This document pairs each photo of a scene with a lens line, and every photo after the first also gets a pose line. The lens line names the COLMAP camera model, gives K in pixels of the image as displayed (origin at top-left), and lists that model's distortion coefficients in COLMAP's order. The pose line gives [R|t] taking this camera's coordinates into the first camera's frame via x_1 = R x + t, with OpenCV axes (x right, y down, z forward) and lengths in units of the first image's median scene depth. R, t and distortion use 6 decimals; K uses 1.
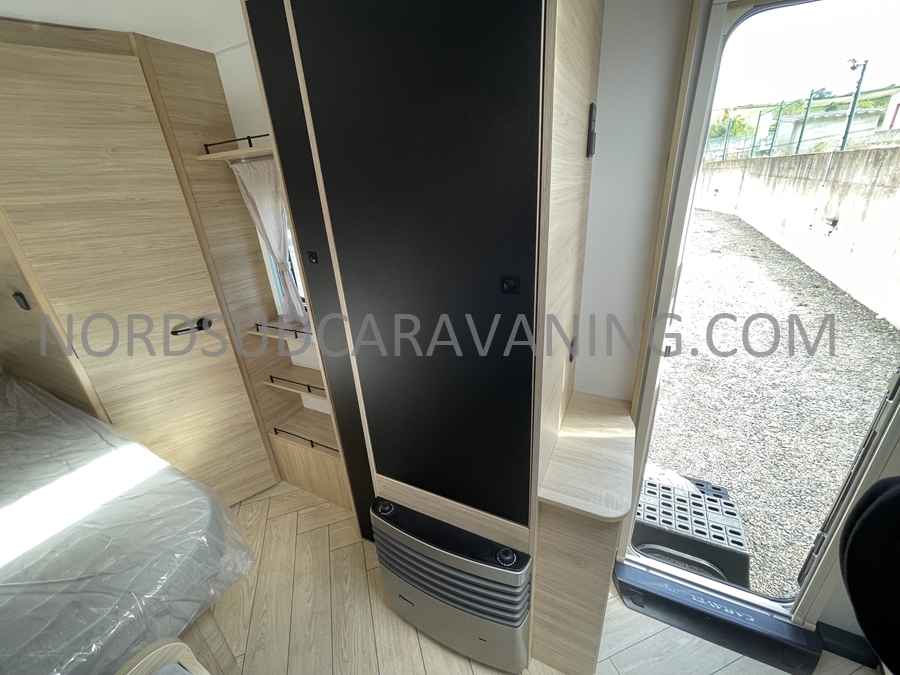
lens RADIAL K [[362.6, 0, 448.7], [0, 362.6, 333.9], [0, 0, 1]] dist [-0.001890, -0.000704]
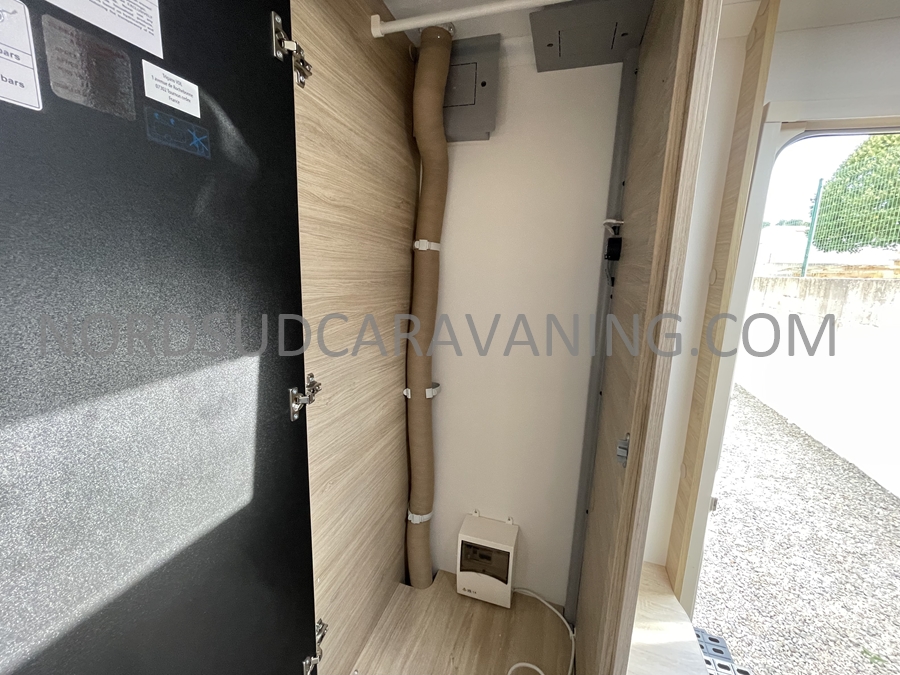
lens RADIAL K [[362.6, 0, 448.7], [0, 362.6, 333.9], [0, 0, 1]] dist [-0.001890, -0.000704]
pose [[0.983693, 0.068544, 0.166285, -0.049189], [-0.030252, 0.974417, -0.222700, -0.051067], [-0.177296, 0.214038, 0.960601, 0.115617]]
